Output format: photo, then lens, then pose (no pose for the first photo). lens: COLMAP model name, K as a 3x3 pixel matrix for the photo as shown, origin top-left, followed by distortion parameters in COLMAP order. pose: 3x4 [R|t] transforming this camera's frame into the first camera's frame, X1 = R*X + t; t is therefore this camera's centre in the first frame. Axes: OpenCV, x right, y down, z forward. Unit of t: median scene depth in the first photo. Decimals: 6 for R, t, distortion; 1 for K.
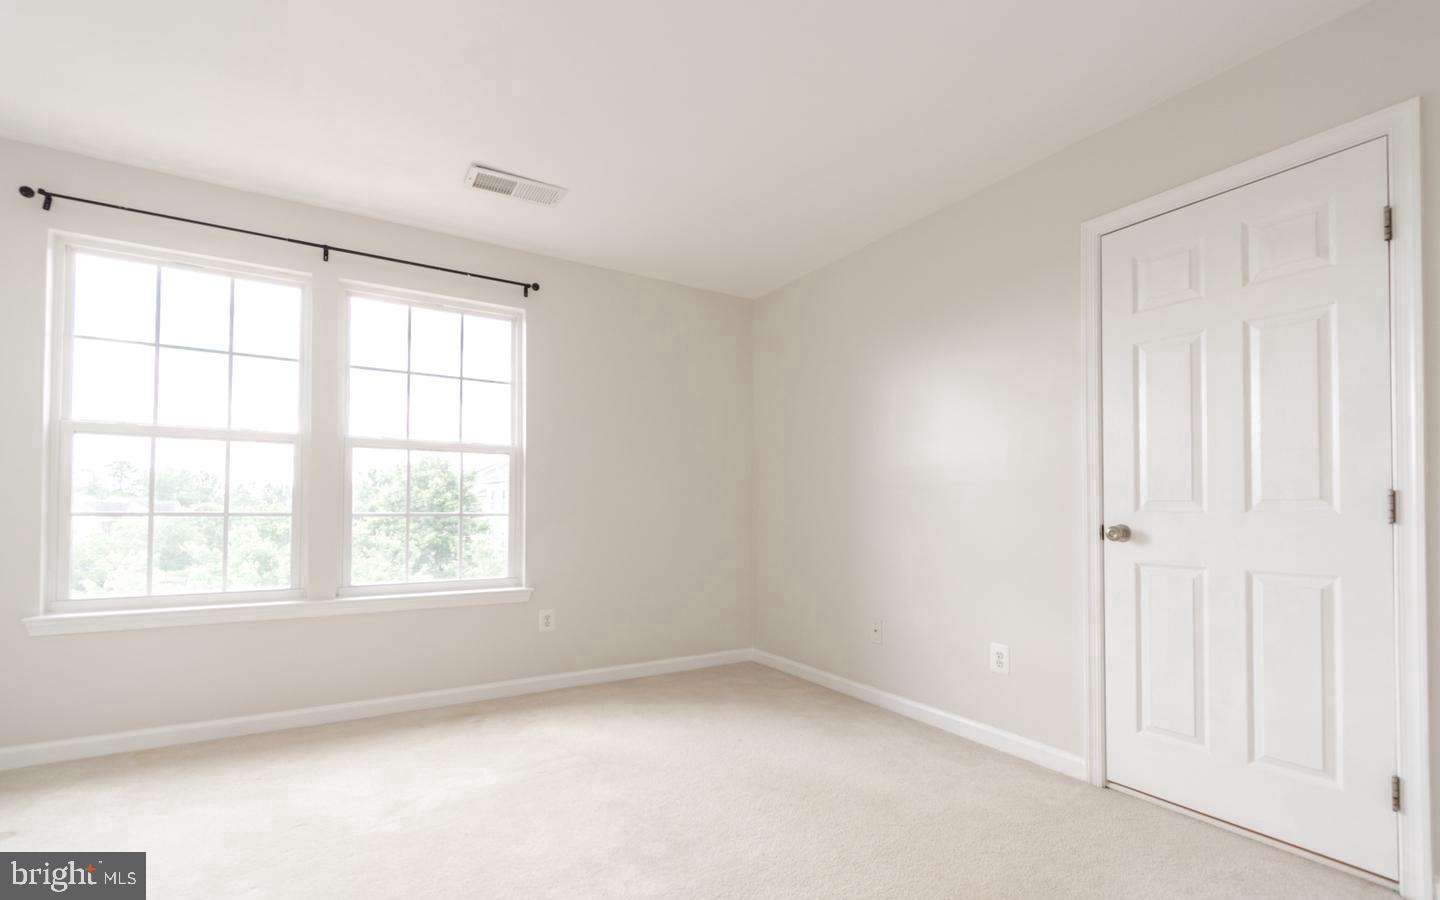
lens RADIAL K [[638.5, 0, 715.5], [0, 638.5, 498.6], [0, 0, 1]] dist [0.018685, -0.005842]
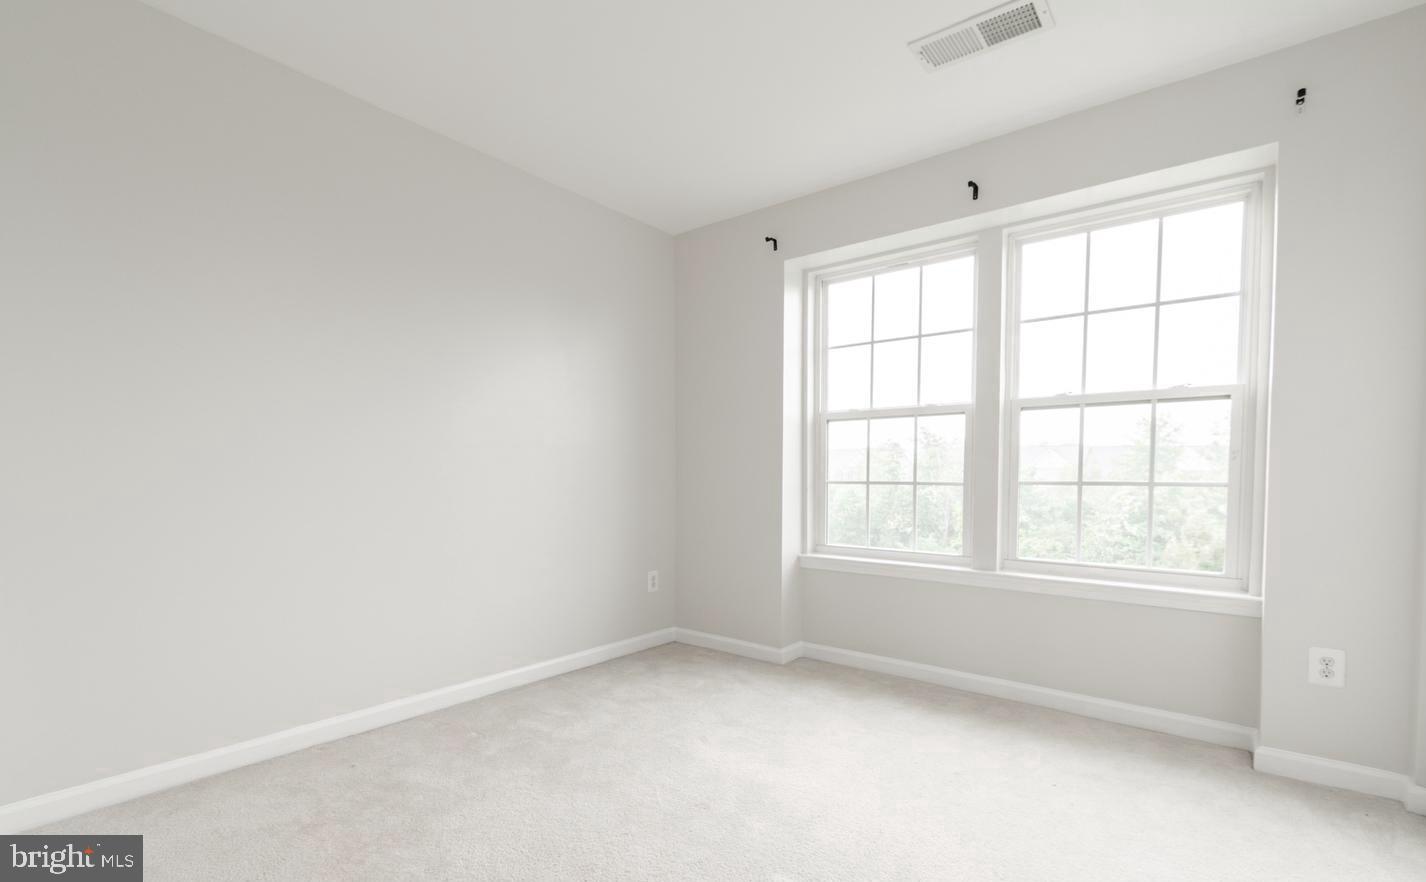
lens RADIAL K [[824.4, 0, 713.5], [0, 824.4, 520.7], [0, 0, 1]] dist [-0.004443, -0.001041]
pose [[0.215568, 0.048902, -0.975264, 0.522995], [0.014413, 0.998477, 0.053251, 0.008283], [0.976383, -0.025535, 0.214535, 0.323306]]
